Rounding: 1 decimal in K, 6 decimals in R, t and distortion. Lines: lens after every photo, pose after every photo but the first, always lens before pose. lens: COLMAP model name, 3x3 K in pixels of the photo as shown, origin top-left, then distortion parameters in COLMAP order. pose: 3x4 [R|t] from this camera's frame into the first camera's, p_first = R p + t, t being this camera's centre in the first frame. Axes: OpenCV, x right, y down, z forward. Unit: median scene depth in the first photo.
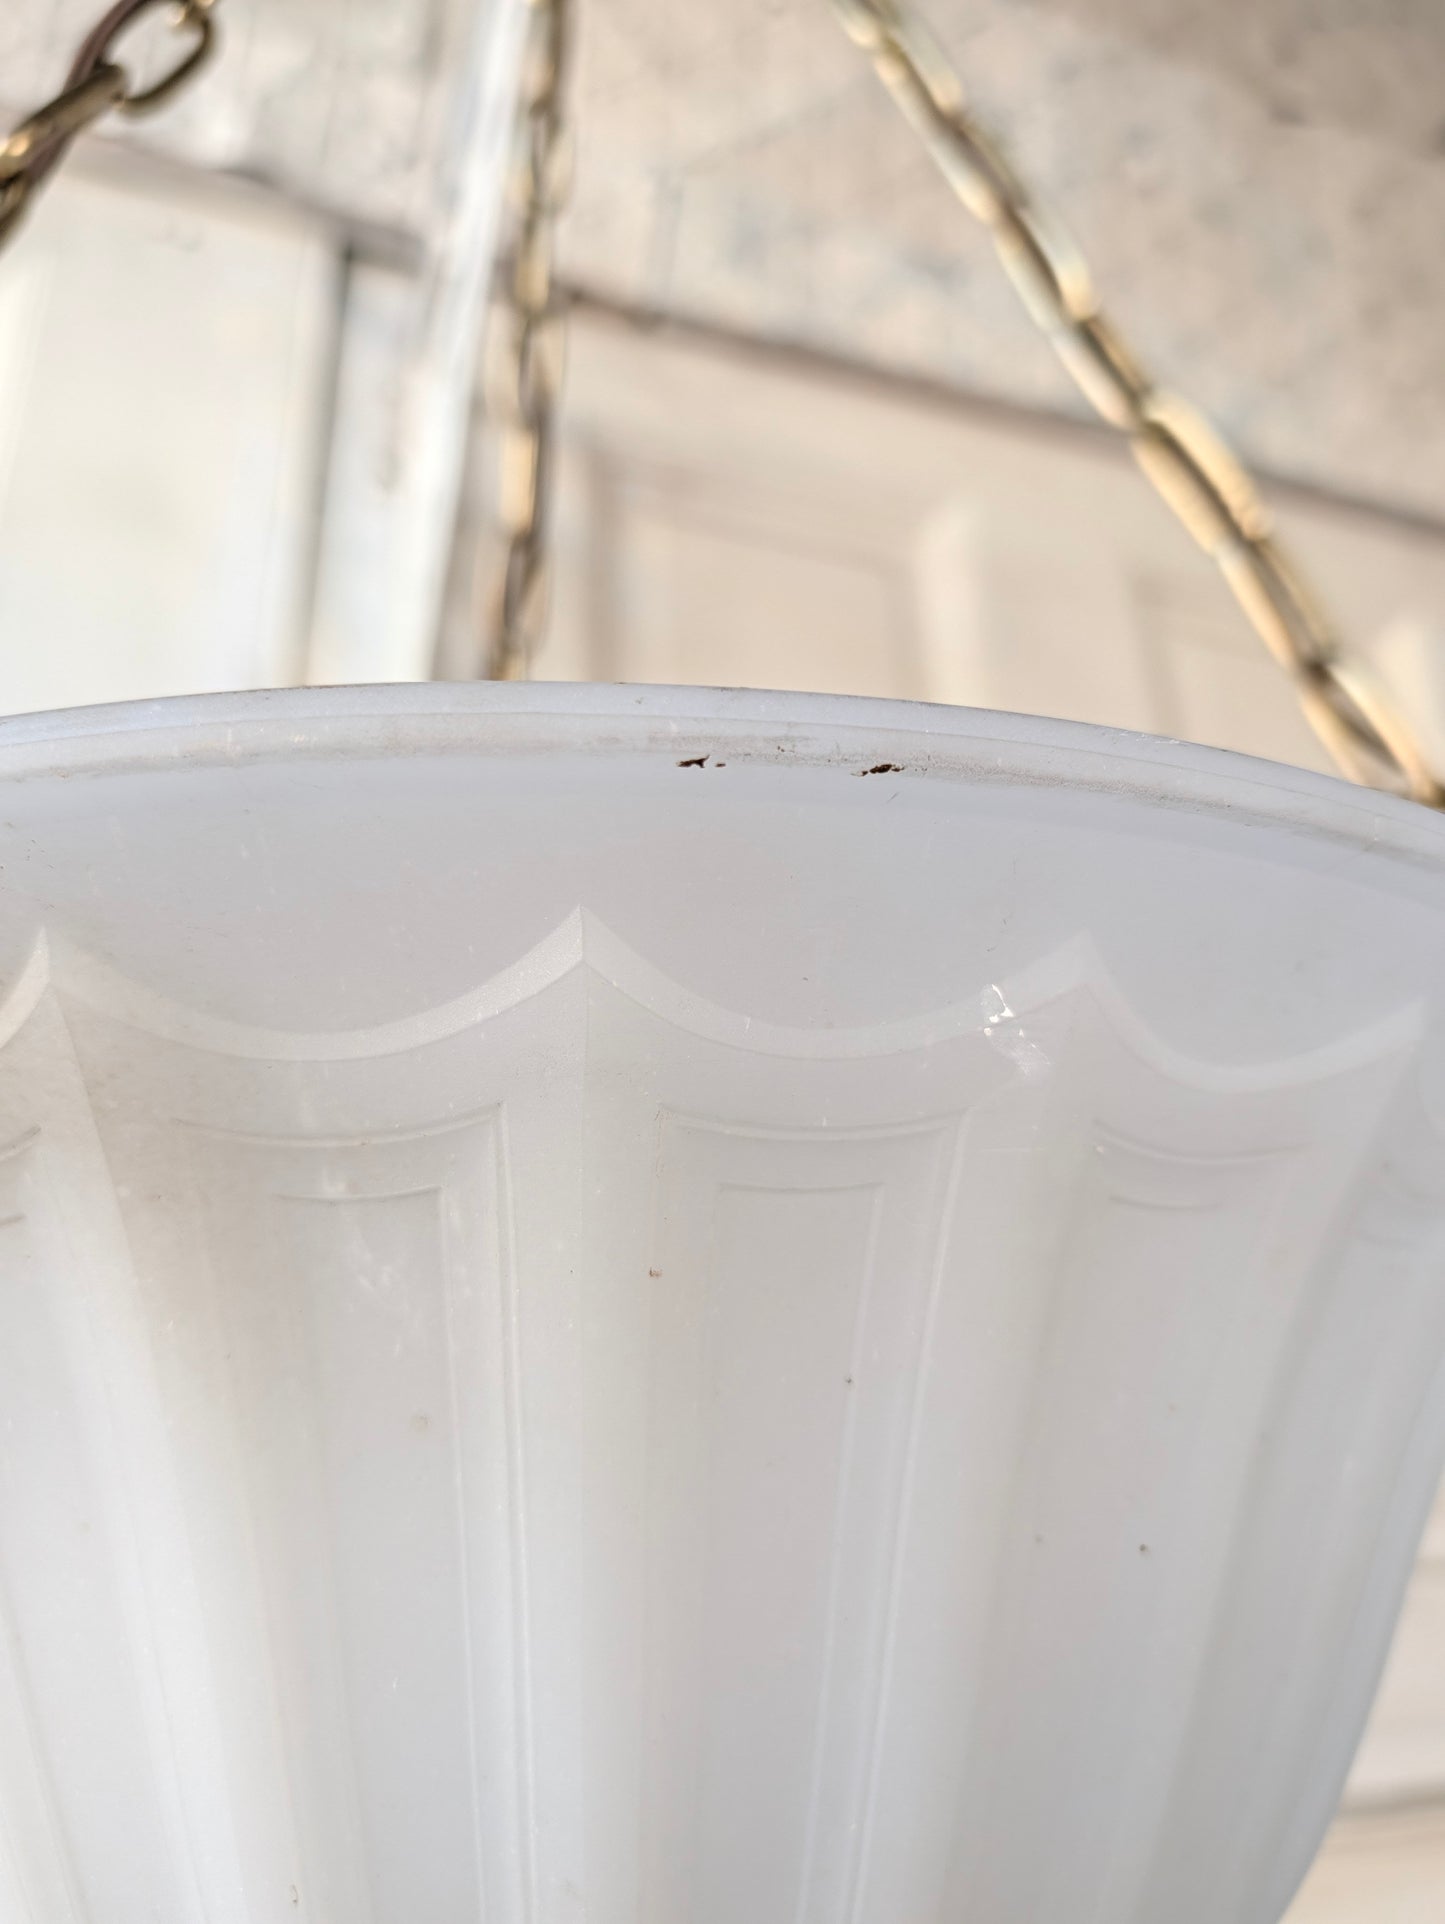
lens RADIAL K [[1573.4, 0, 752.2], [0, 1573.4, 957.2], [0, 0, 1]] dist [-0.030776, -0.003284]
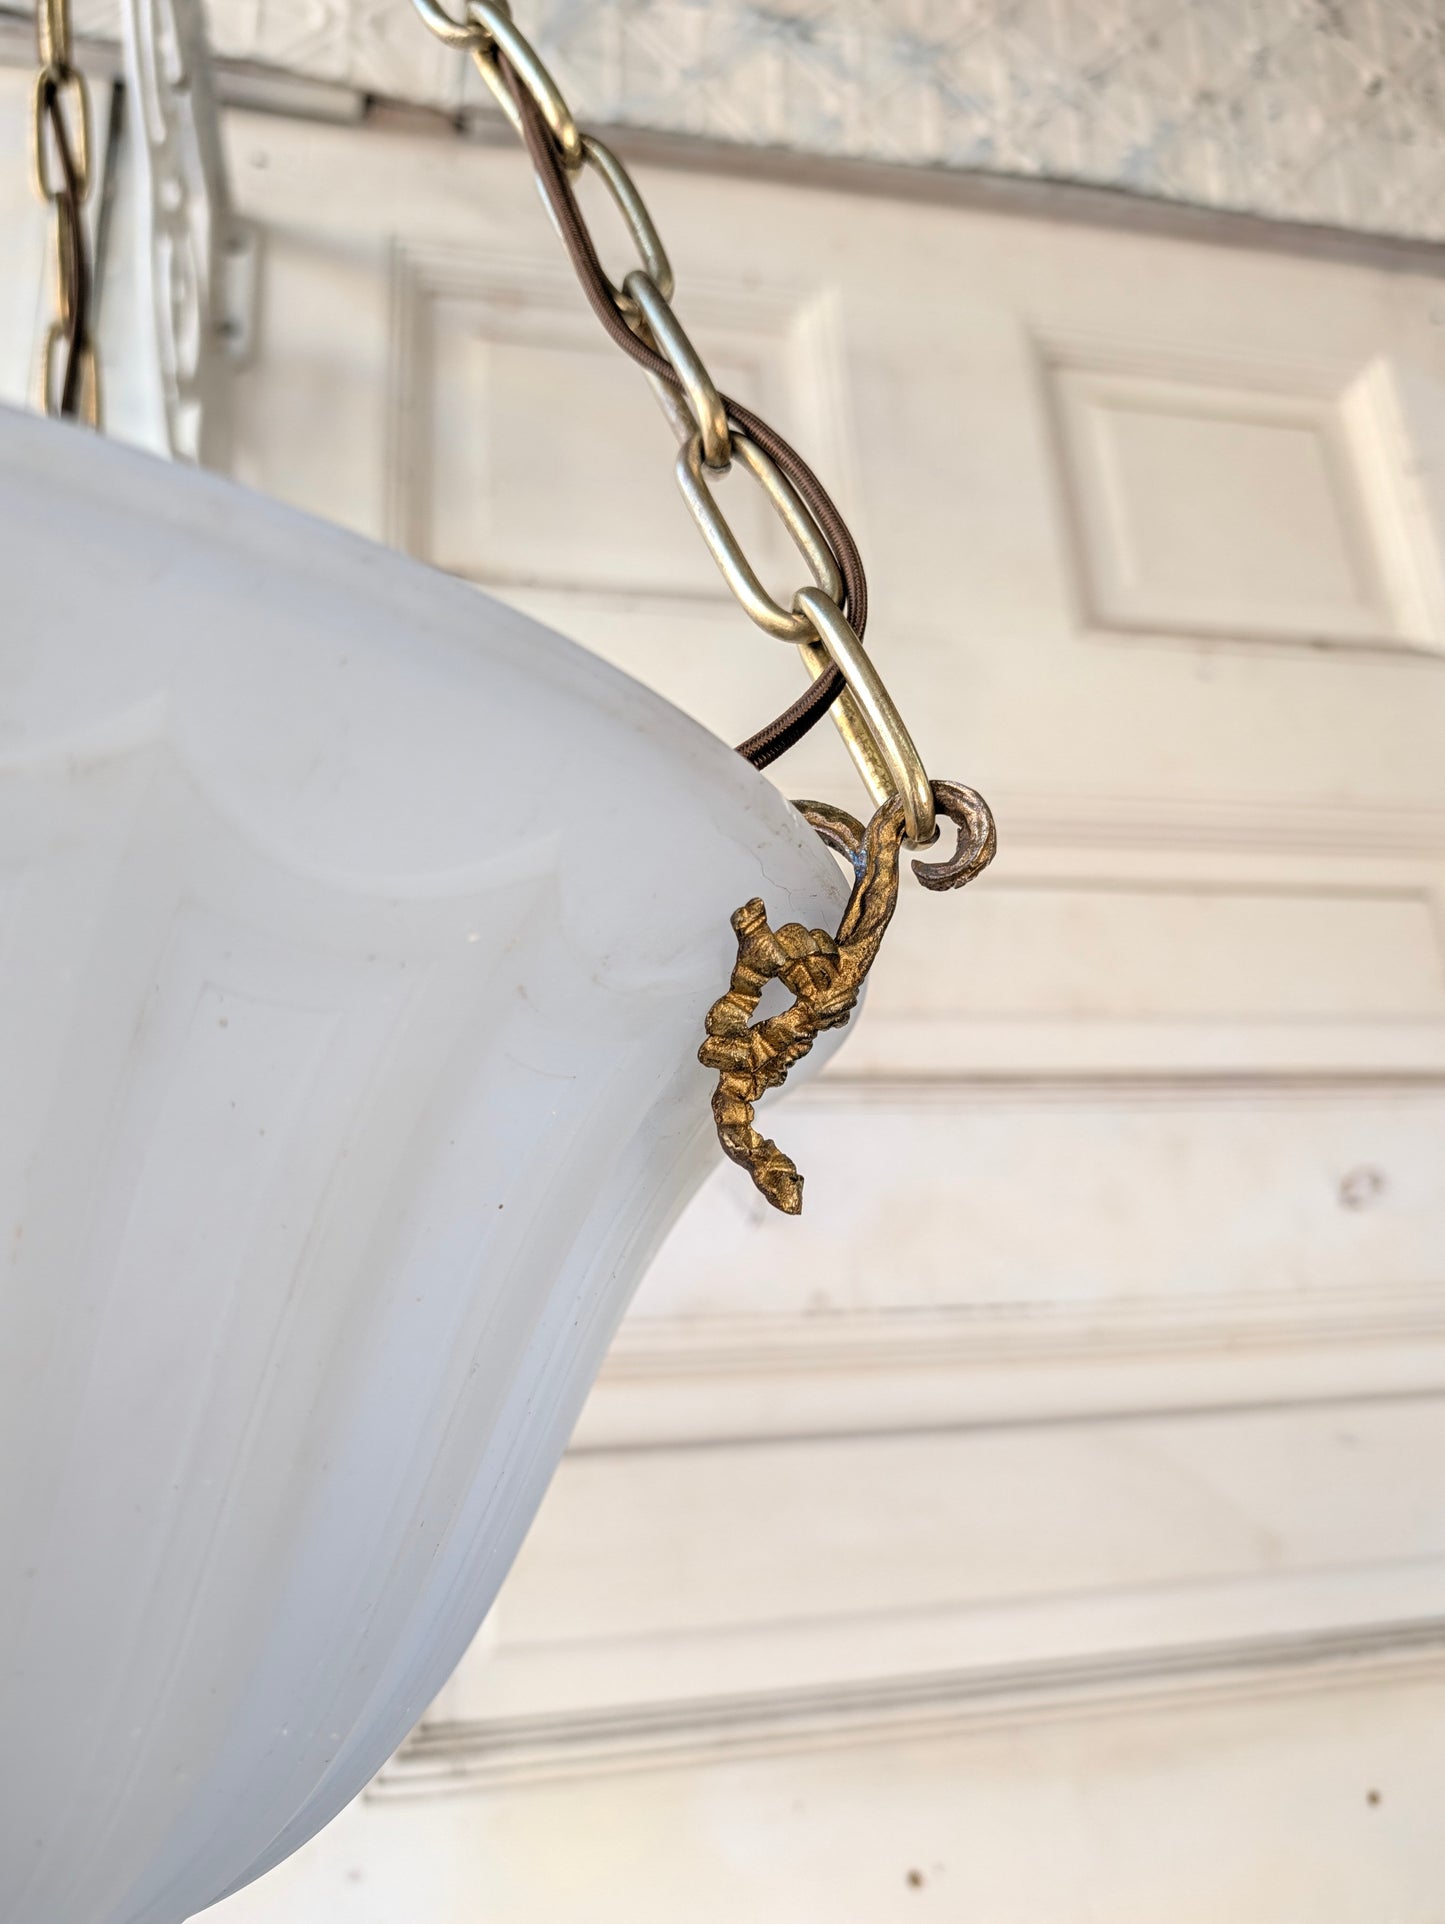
lens RADIAL K [[1573.4, 0, 752.2], [0, 1573.4, 957.2], [0, 0, 1]] dist [-0.030776, -0.003284]
pose [[0.991077, -0.071609, -0.112419, 1.139367], [0.080182, 0.994054, 0.073678, 0.219546], [0.106474, -0.082034, 0.990926, 0.365387]]
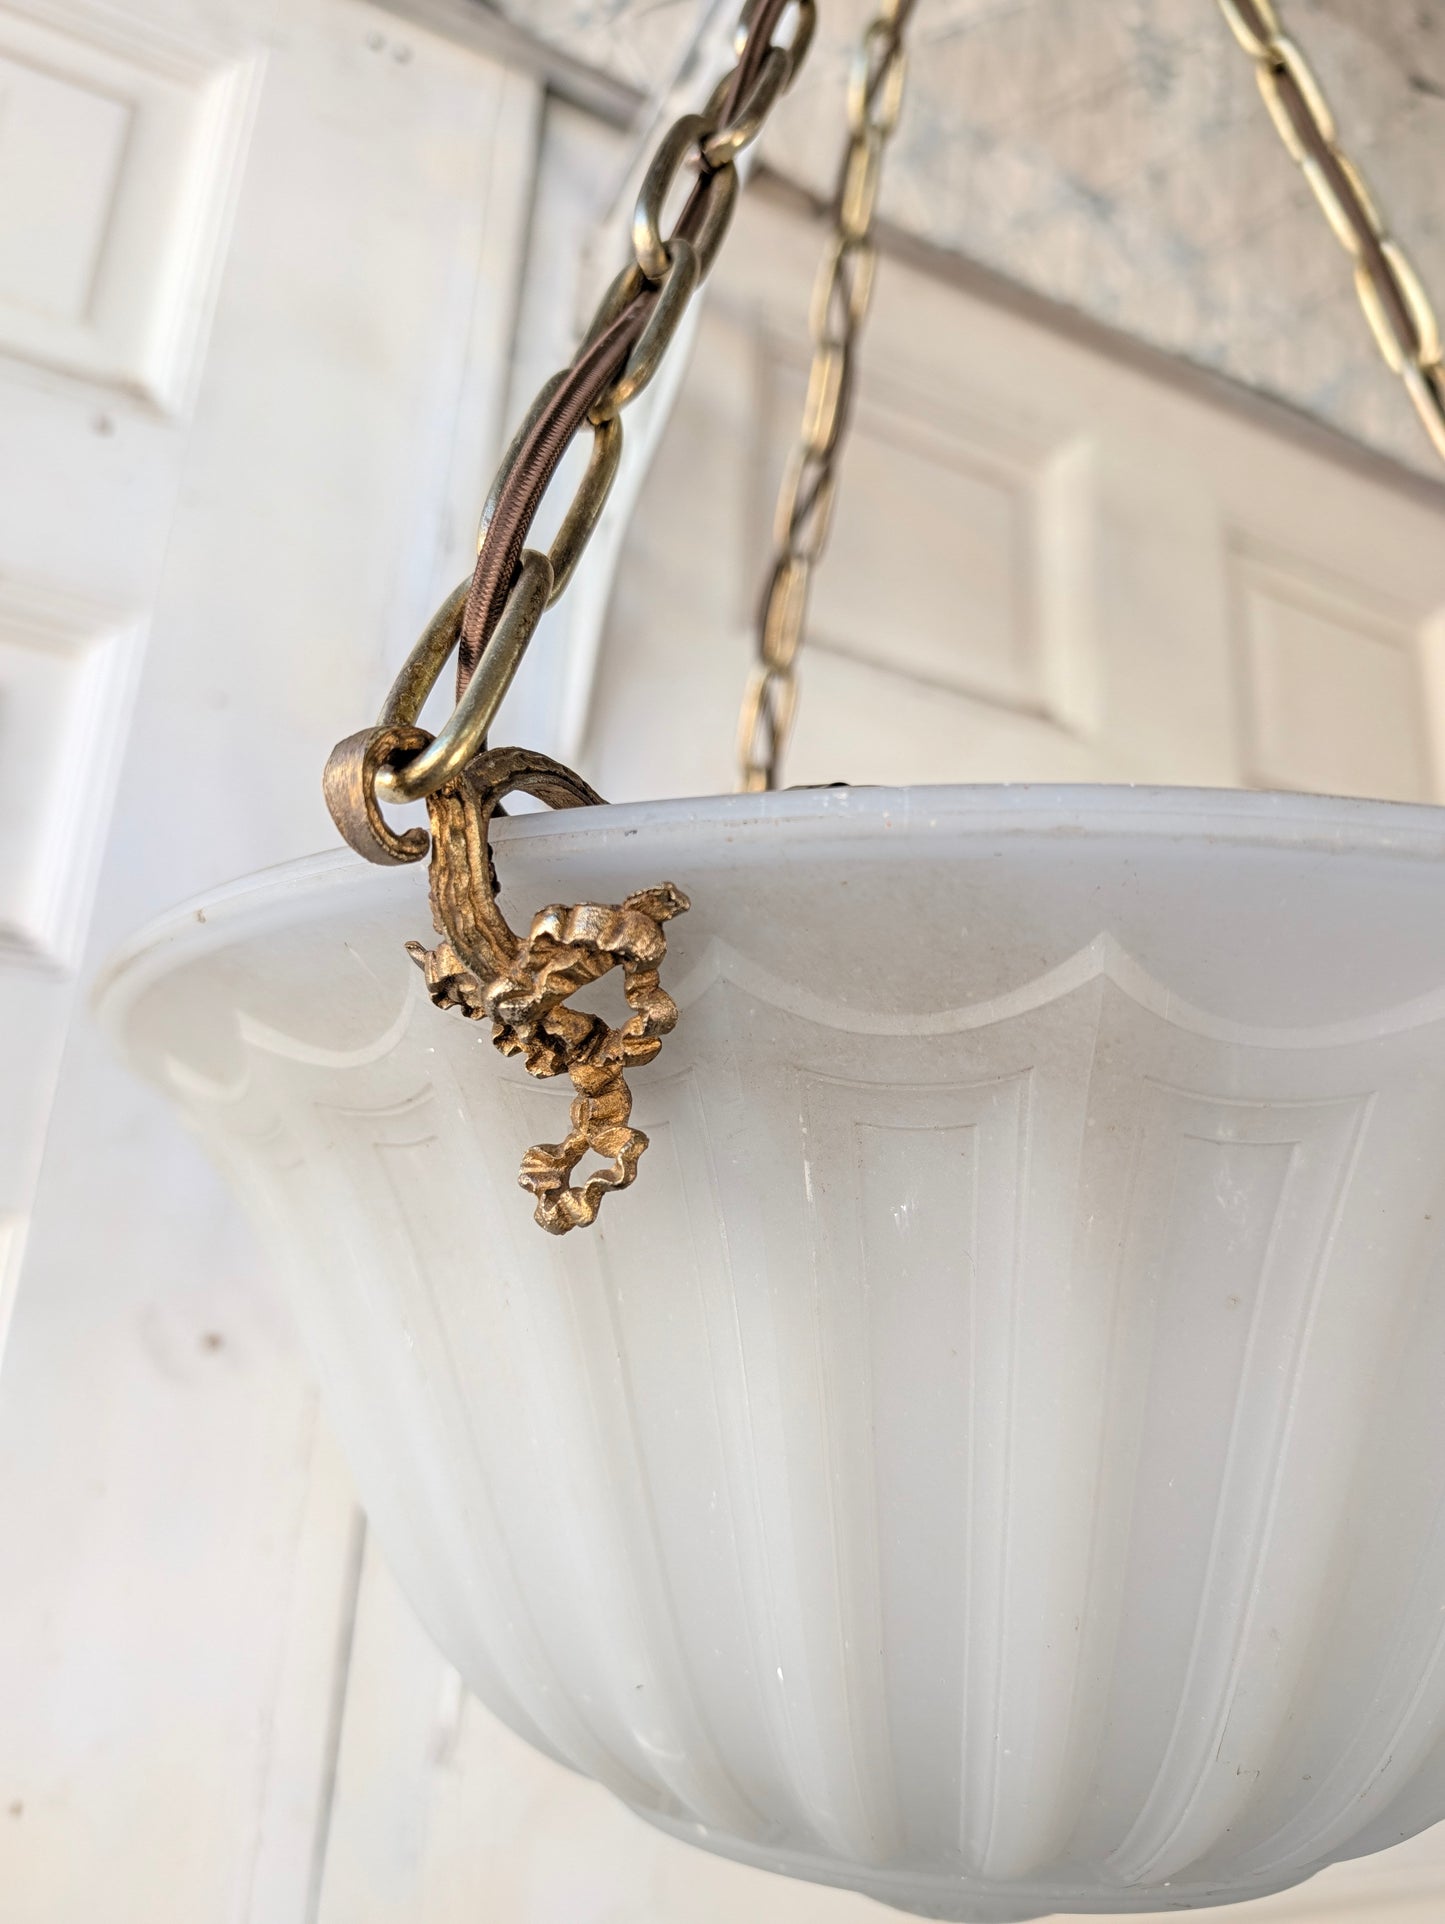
lens RADIAL K [[1523.2, 0, 809.4], [0, 1523.2, 963.2], [0, 0, 1]] dist [-0.056791, 0.084789]
pose [[0.987039, 0.123696, 0.102246, -0.765478], [-0.133576, 0.986359, 0.096198, -0.076737], [-0.088952, -0.108608, 0.990097, -0.257381]]
